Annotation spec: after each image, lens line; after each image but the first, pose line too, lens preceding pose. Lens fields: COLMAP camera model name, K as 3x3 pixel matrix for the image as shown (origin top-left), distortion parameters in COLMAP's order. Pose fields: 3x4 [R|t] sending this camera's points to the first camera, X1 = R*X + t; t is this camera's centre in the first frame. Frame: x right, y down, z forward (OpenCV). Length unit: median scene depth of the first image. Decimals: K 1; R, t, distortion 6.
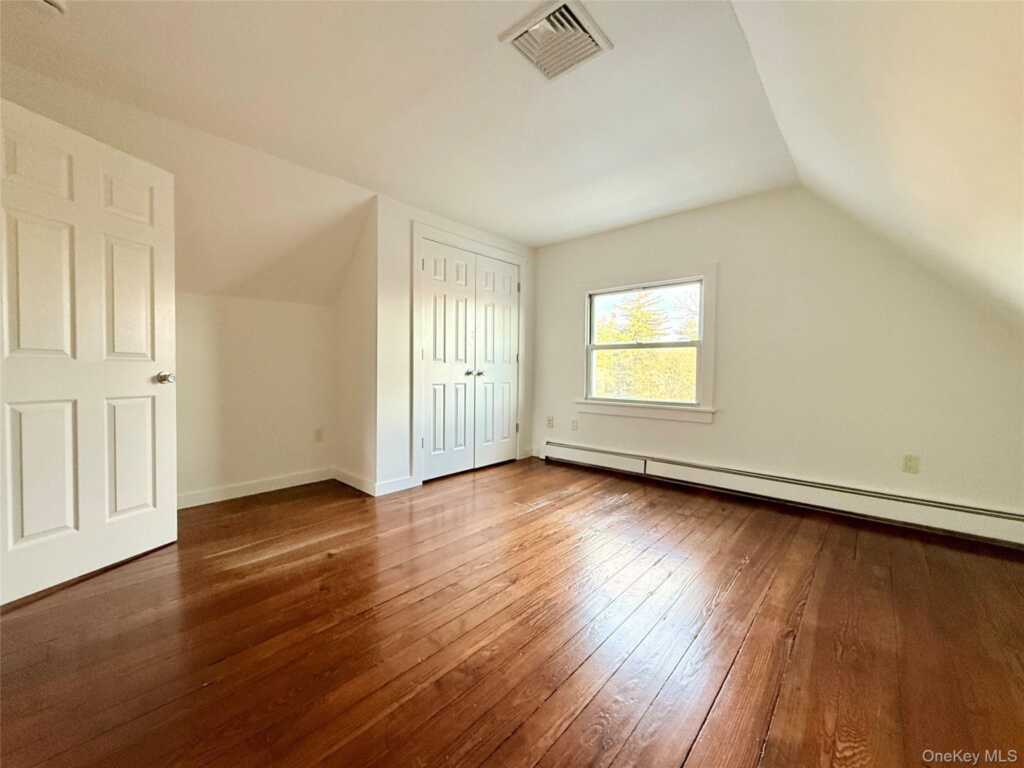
lens RADIAL K [[407.8, 0, 509.3], [0, 407.8, 382.0], [0, 0, 1]] dist [0.001383, 0.000194]
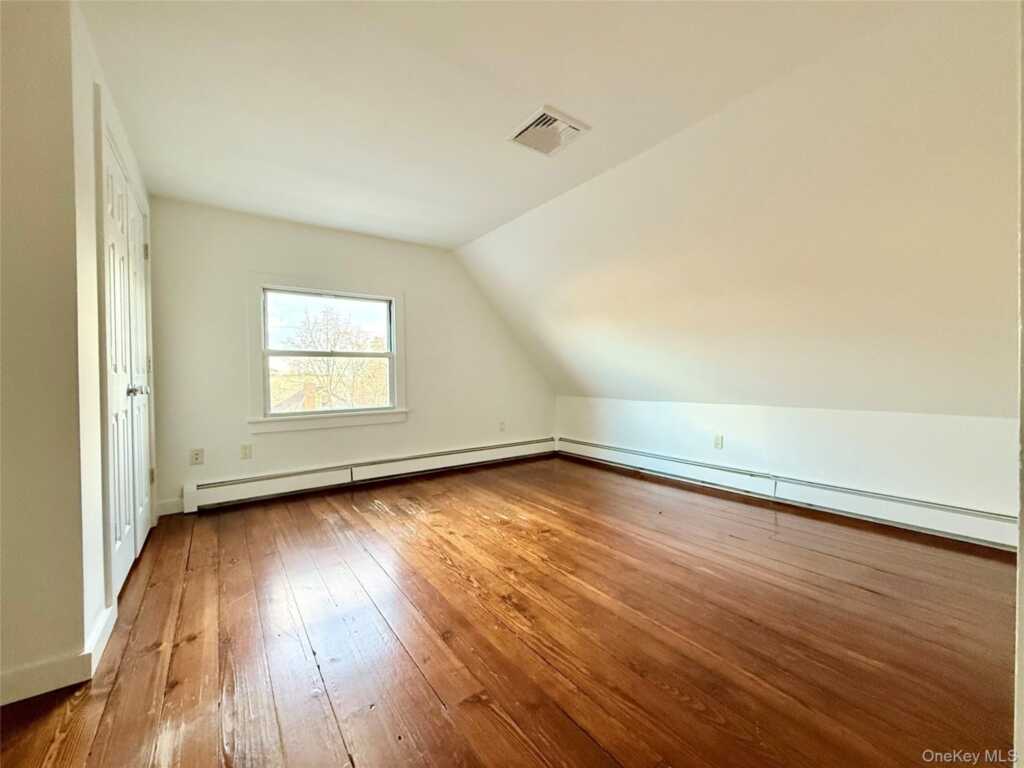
lens RADIAL K [[407.8, 0, 509.3], [0, 407.8, 382.0], [0, 0, 1]] dist [0.001383, 0.000194]
pose [[0.219655, -0.024469, 0.975271, -0.582447], [0.044120, 0.998912, 0.015125, -0.019980], [-0.974579, 0.039707, 0.220496, 0.405616]]
